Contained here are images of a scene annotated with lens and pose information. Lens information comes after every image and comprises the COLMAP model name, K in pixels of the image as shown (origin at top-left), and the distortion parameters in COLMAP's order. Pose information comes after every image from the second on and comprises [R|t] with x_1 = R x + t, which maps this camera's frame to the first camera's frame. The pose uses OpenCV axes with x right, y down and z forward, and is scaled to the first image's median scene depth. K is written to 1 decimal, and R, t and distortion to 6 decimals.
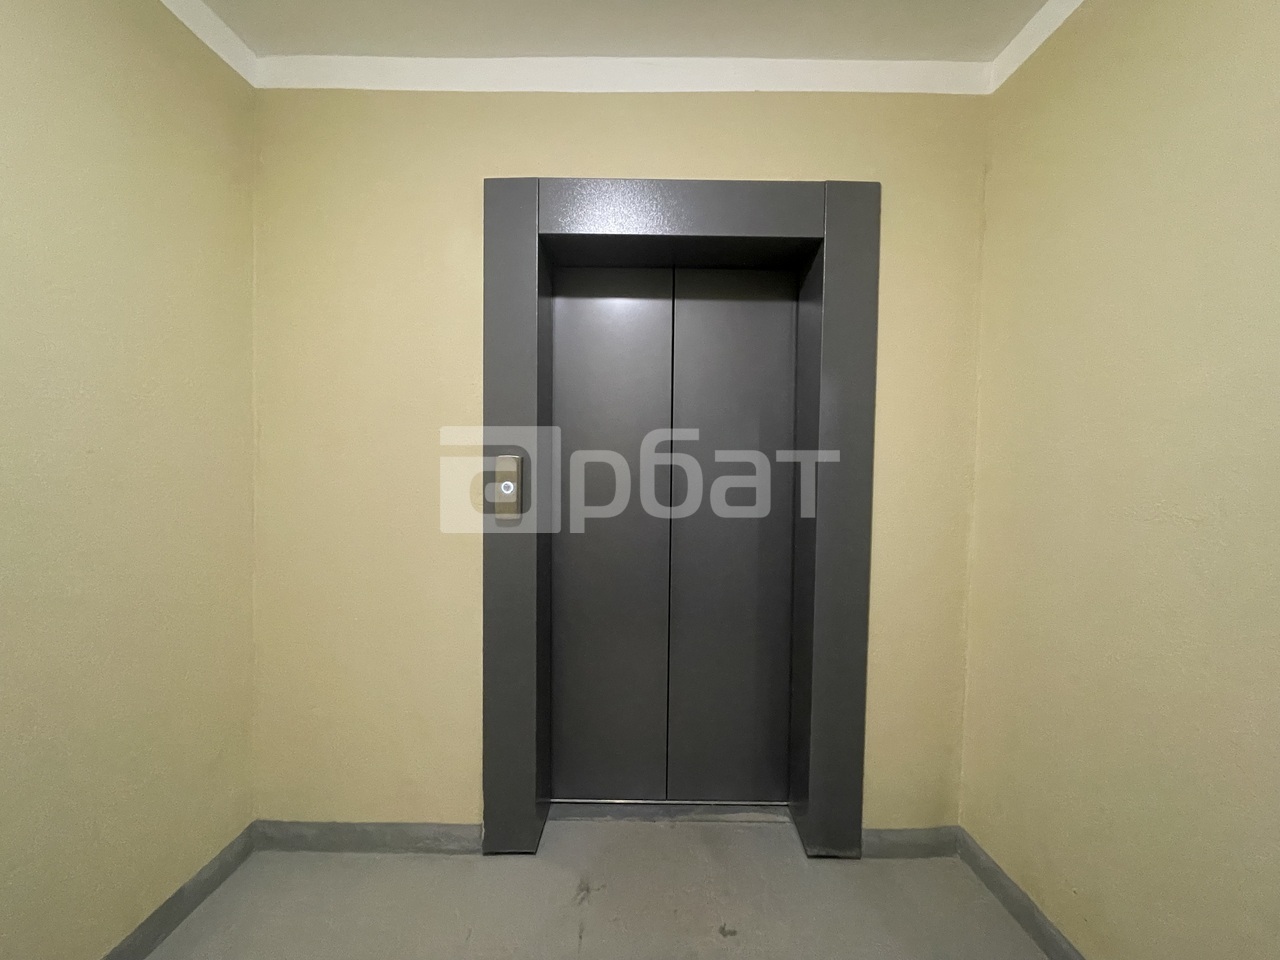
lens RADIAL K [[516.9, 0, 642.4], [0, 516.9, 471.4], [0, 0, 1]] dist [-0.002570, 0.000049]
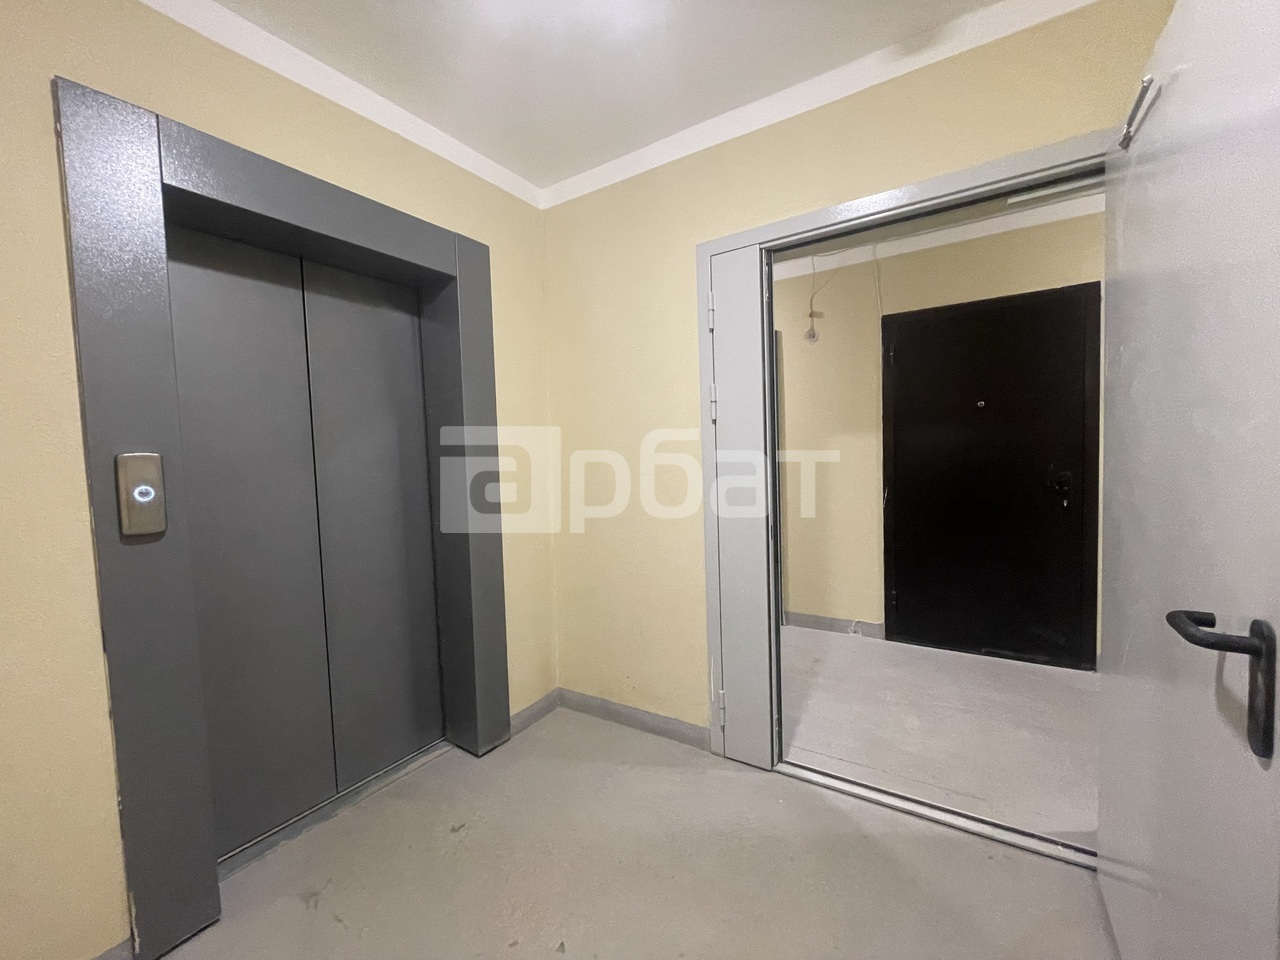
lens RADIAL K [[516.9, 0, 640.6], [0, 516.9, 479.1], [0, 0, 1]] dist [-0.002570, 0.000049]
pose [[0.542051, -0.062017, 0.838054, -0.498655], [0.049475, 0.997898, 0.041845, 0.013272], [-0.838888, 0.018780, 0.543980, -0.059271]]
